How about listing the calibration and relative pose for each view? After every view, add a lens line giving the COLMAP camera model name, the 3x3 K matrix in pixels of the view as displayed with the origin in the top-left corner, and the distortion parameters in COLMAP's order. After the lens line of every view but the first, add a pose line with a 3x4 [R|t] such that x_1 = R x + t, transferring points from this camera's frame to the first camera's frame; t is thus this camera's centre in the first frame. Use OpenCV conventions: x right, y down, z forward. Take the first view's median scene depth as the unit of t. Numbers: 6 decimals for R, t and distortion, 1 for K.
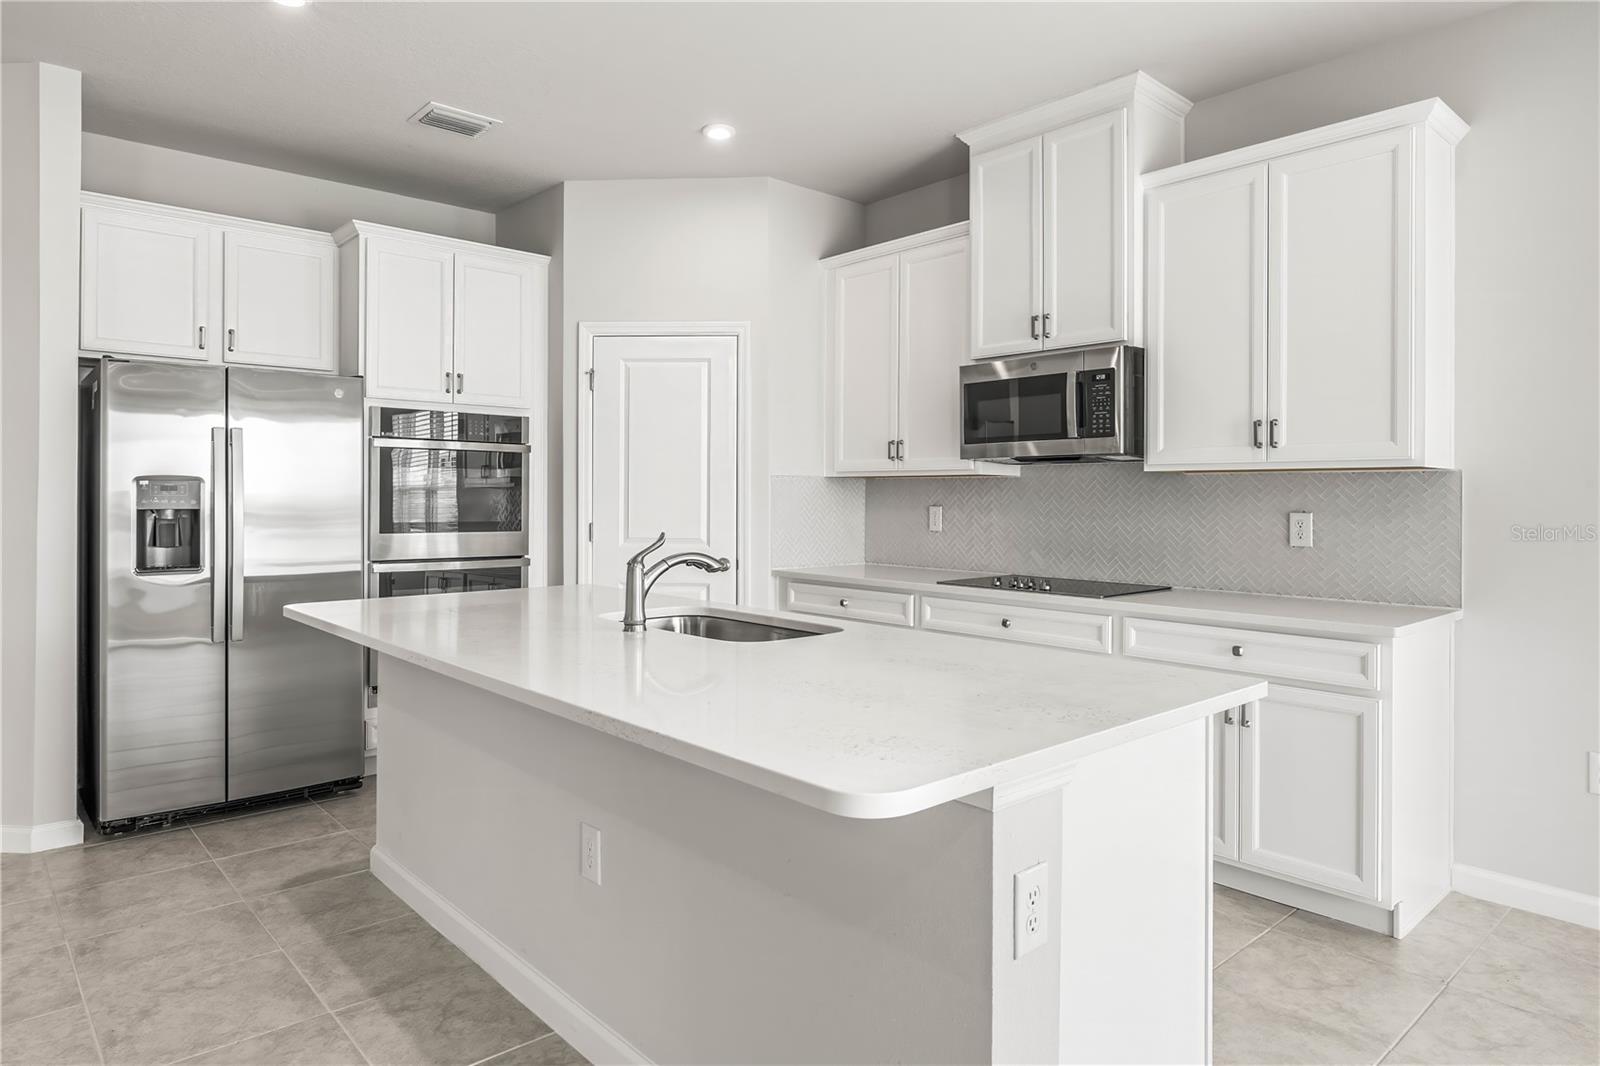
lens RADIAL K [[961.7, 0, 781.6], [0, 961.7, 488.1], [0, 0, 1]] dist [-0.001132, -0.001130]
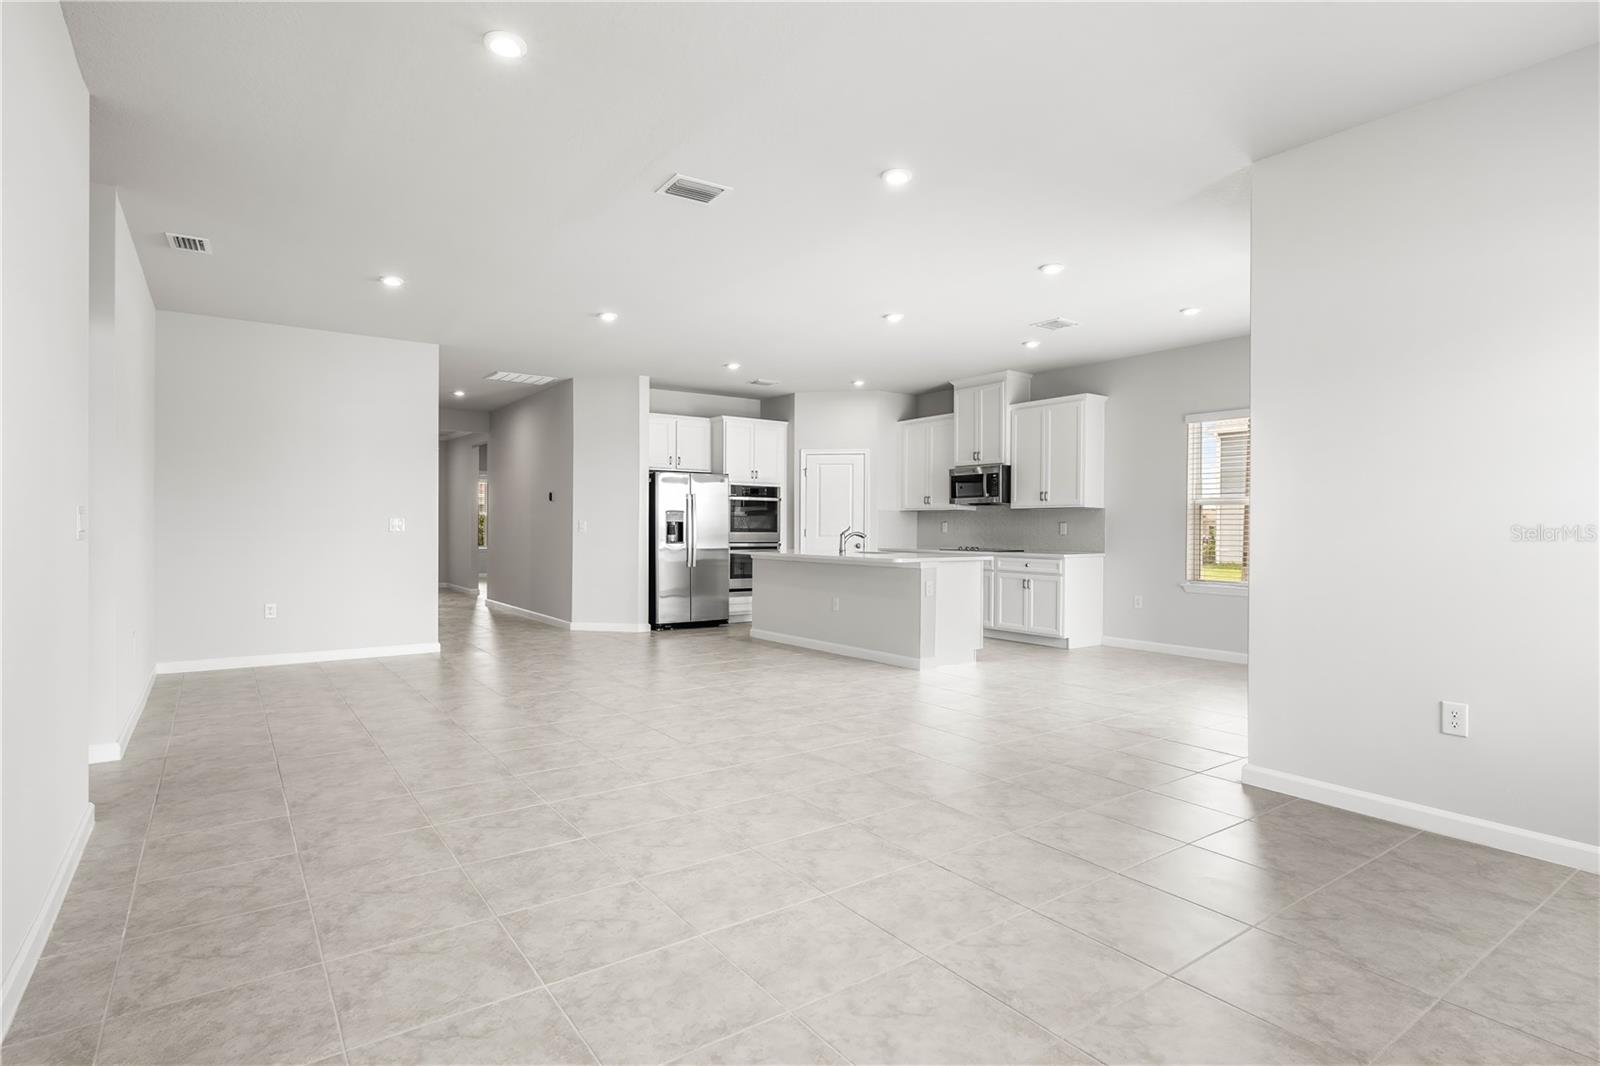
lens RADIAL K [[798.5, 0, 789.2], [0, 798.5, 528.2], [0, 0, 1]] dist [-0.000452, -0.000194]
pose [[0.994116, 0.001806, -0.108305, -0.018125], [-0.000797, 0.999956, 0.009358, 0.018529], [0.108317, -0.009216, 0.994074, -1.389090]]
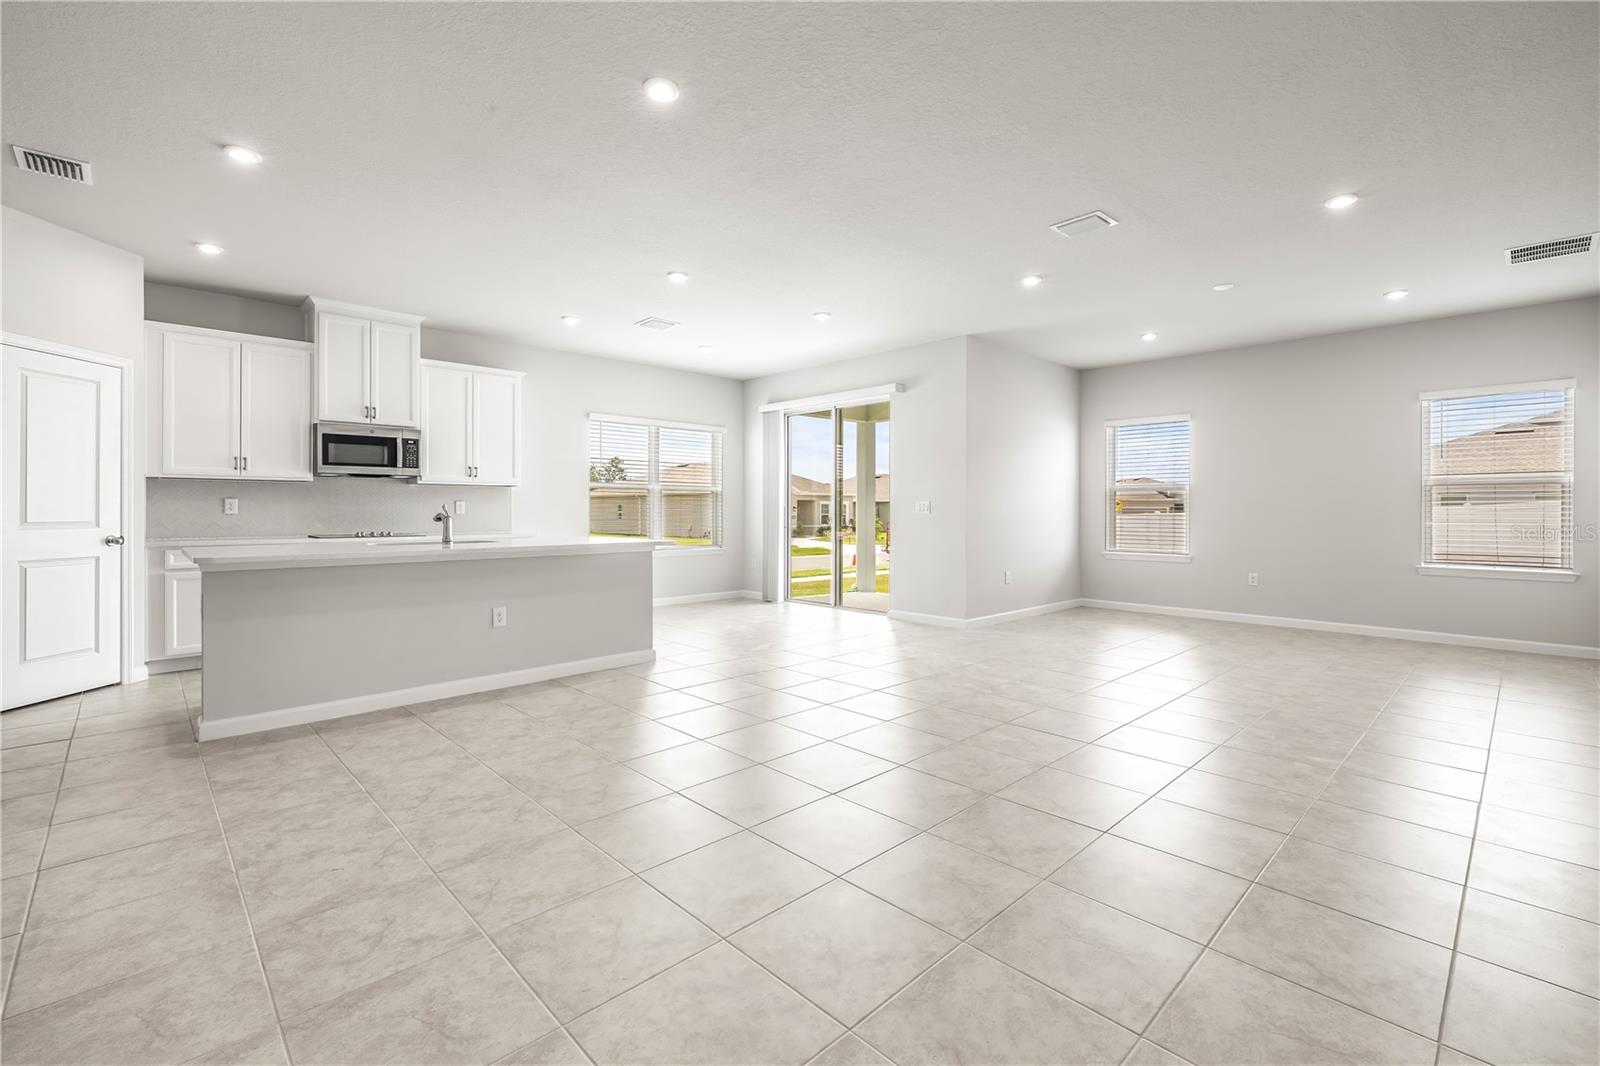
lens RADIAL K [[694.9, 0, 804.2], [0, 694.9, 509.5], [0, 0, 1]] dist [-0.001662, 0.000111]
pose [[-0.043607, -0.003150, 0.999044, -1.334894], [-0.008499, 0.999960, 0.002782, 0.033036], [-0.999013, -0.008369, -0.043632, 0.123109]]
